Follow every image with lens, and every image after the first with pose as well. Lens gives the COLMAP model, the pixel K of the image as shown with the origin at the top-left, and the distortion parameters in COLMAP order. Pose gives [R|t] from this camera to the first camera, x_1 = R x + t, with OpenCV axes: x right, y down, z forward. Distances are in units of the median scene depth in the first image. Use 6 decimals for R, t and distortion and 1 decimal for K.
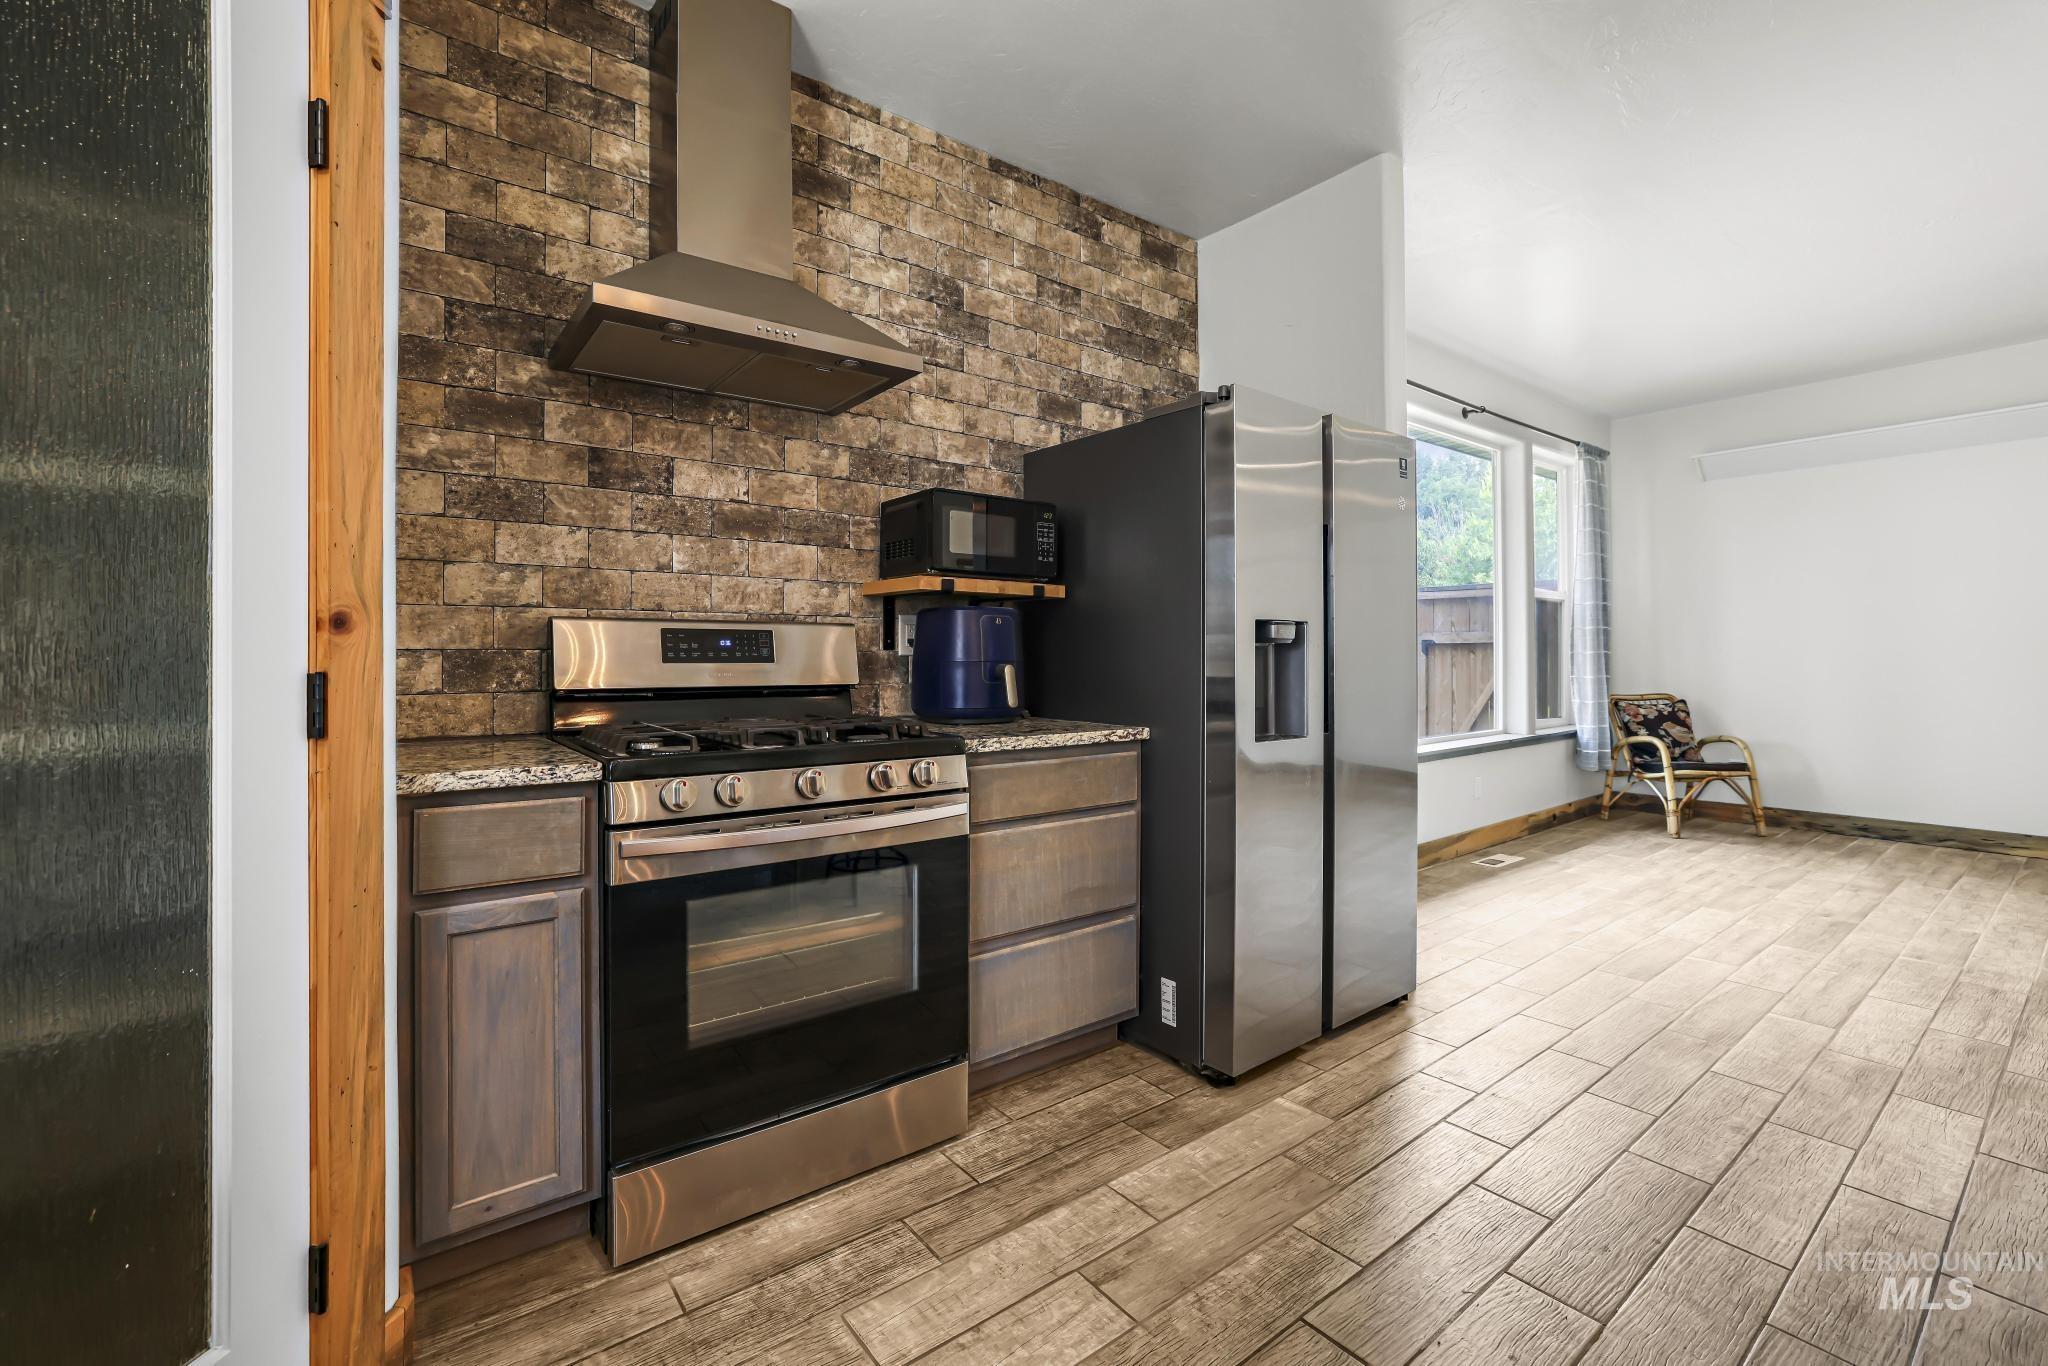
lens RADIAL K [[879.0, 0, 1024.6], [0, 879.0, 668.1], [0, 0, 1]] dist [0.000710, 0.001173]
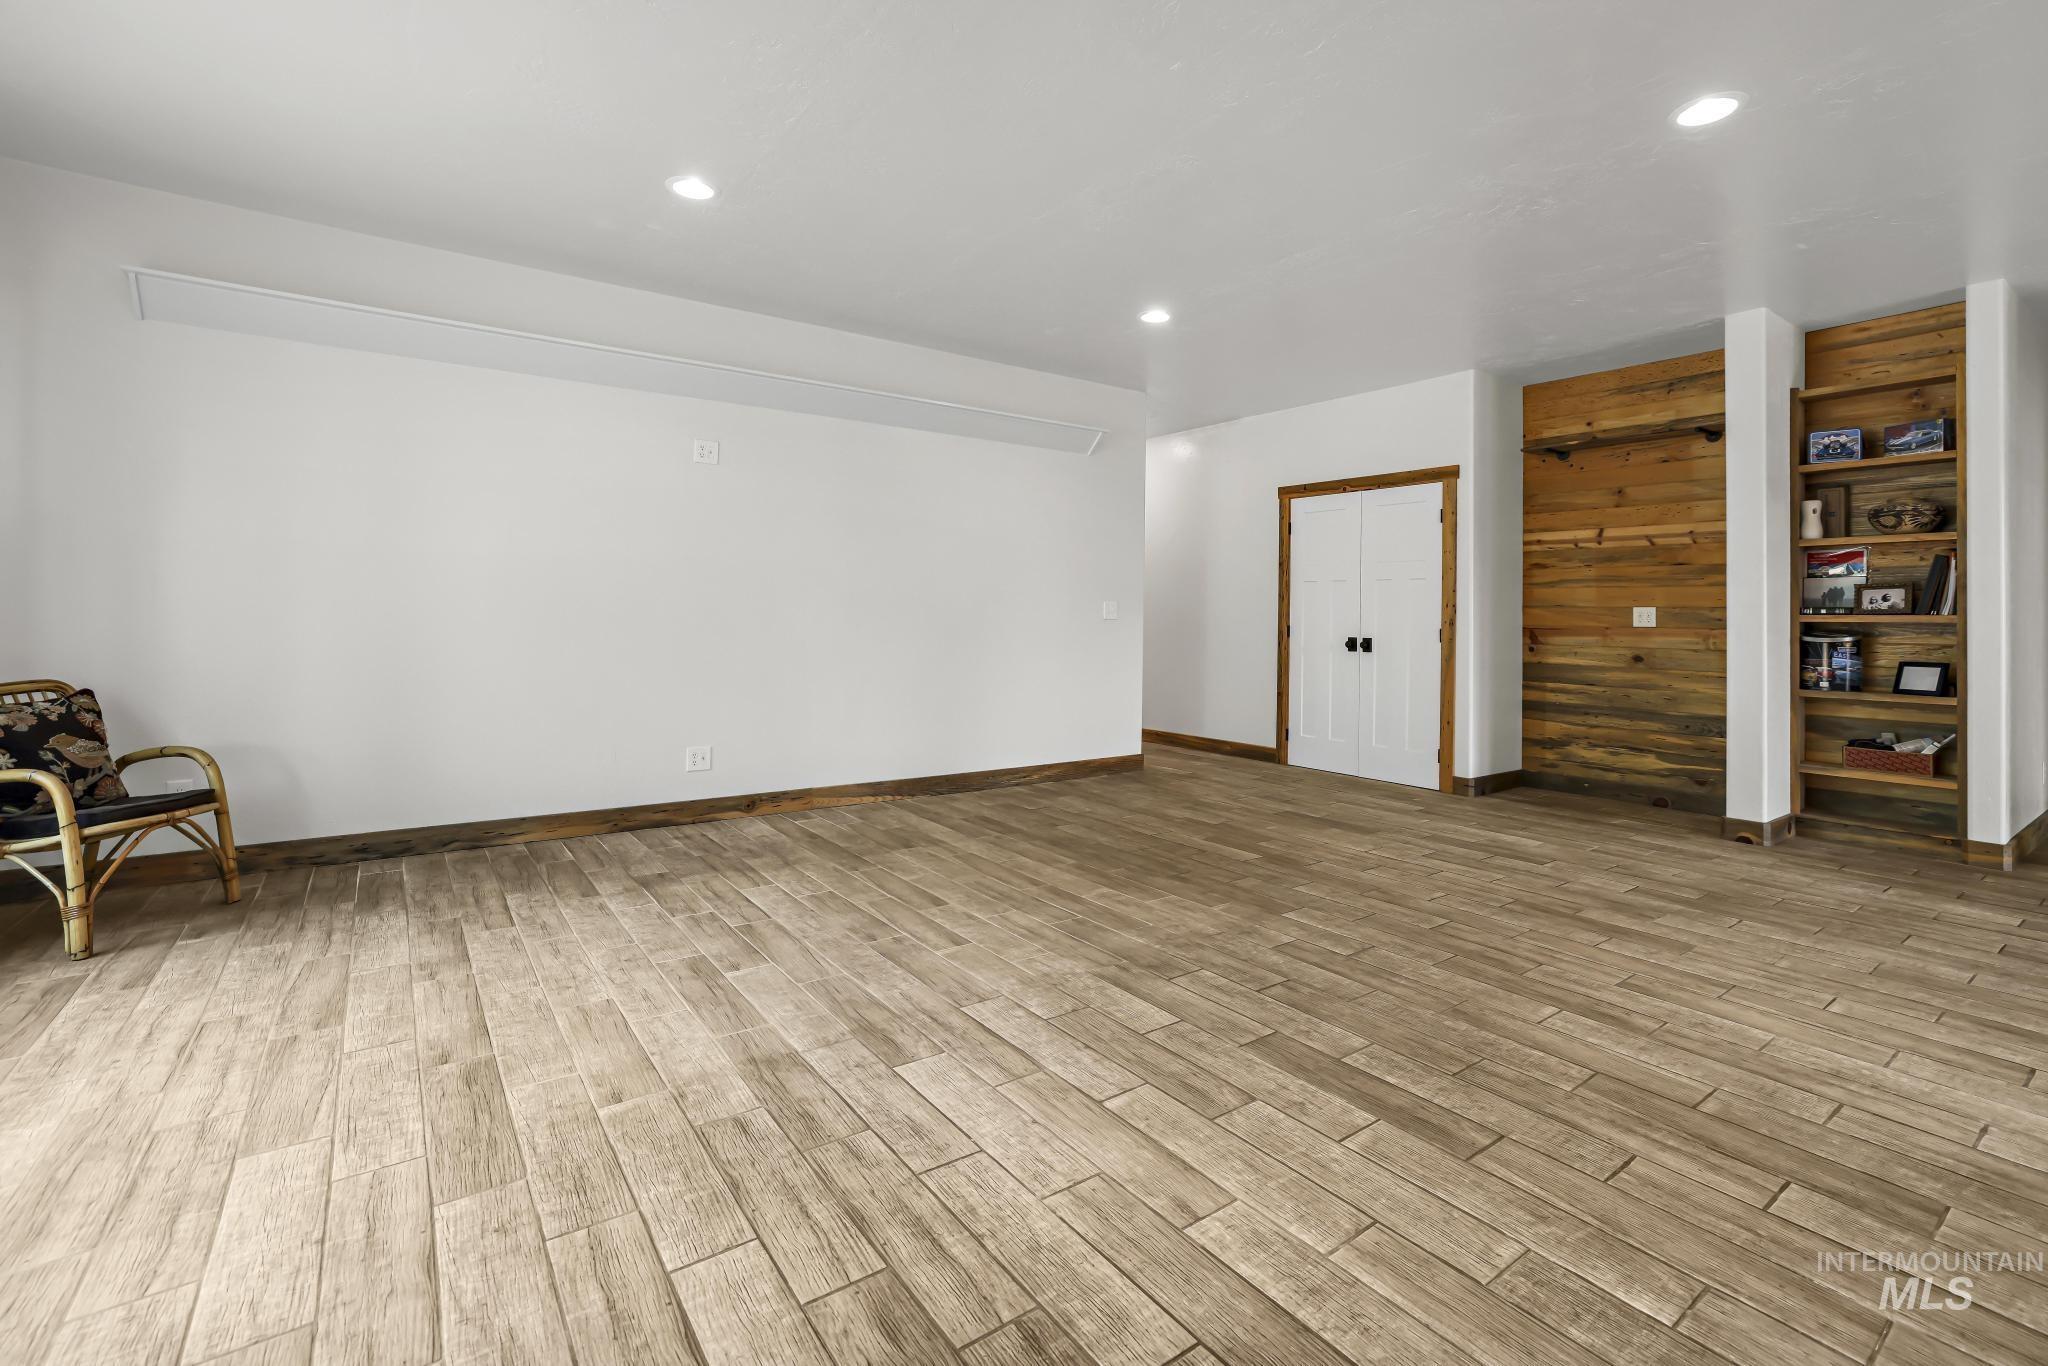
lens RADIAL K [[879.0, 0, 1022.4], [0, 879.0, 611.7], [0, 0, 1]] dist [0.000710, 0.001173]
pose [[0.046518, 0.021484, 0.998686, 0.226369], [-0.008086, 0.999744, -0.021130, -0.007029], [-0.998885, -0.007092, 0.046680, 0.400223]]
